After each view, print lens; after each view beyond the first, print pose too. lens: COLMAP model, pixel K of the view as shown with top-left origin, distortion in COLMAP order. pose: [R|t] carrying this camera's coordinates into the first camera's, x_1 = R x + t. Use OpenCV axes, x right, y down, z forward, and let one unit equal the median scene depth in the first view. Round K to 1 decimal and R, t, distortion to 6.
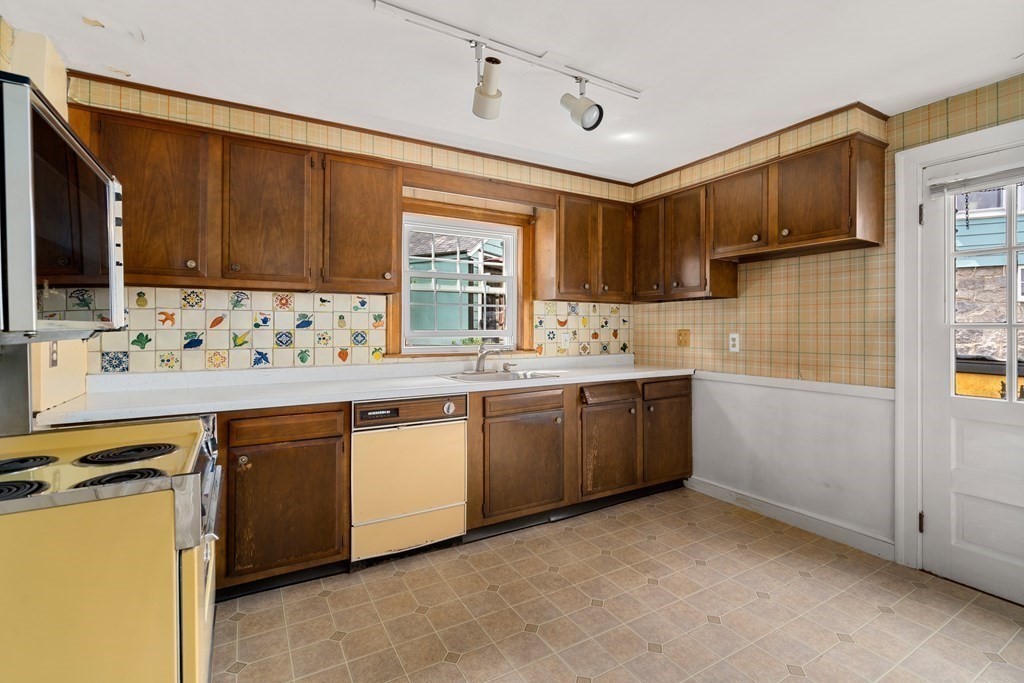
lens RADIAL K [[469.7, 0, 505.7], [0, 469.7, 323.5], [0, 0, 1]] dist [-0.003195, 0.001089]
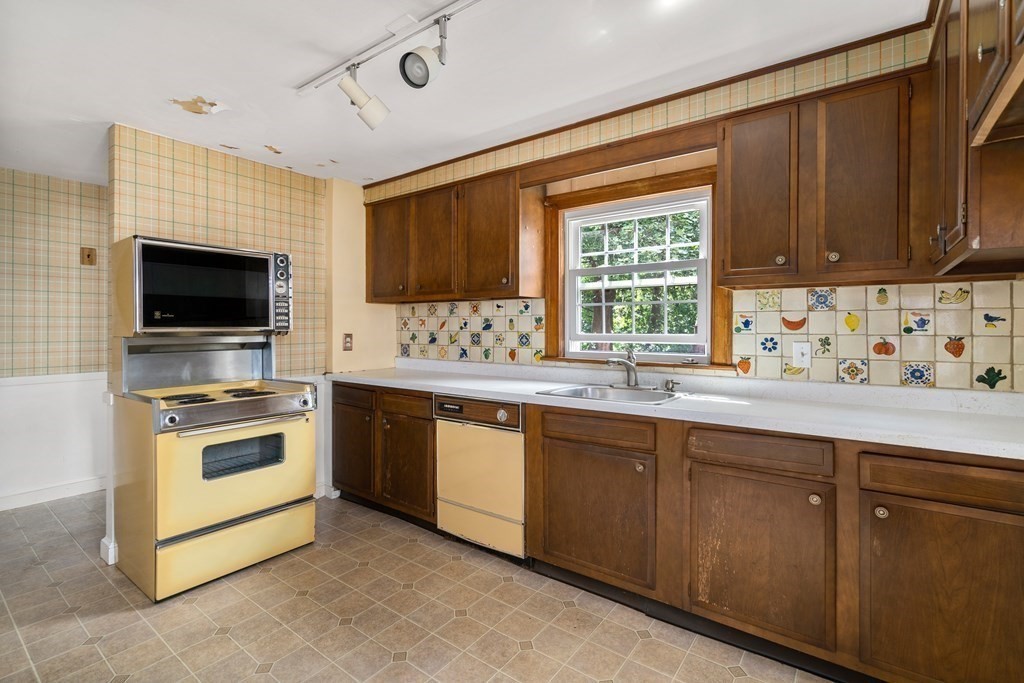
lens RADIAL K [[469.7, 0, 517.7], [0, 469.7, 327.8], [0, 0, 1]] dist [-0.003195, 0.001089]
pose [[0.403983, 0.000973, -0.914766, 0.662638], [0.004692, 0.999984, 0.003136, 0.000303], [0.914754, -0.005559, 0.403972, 0.562671]]
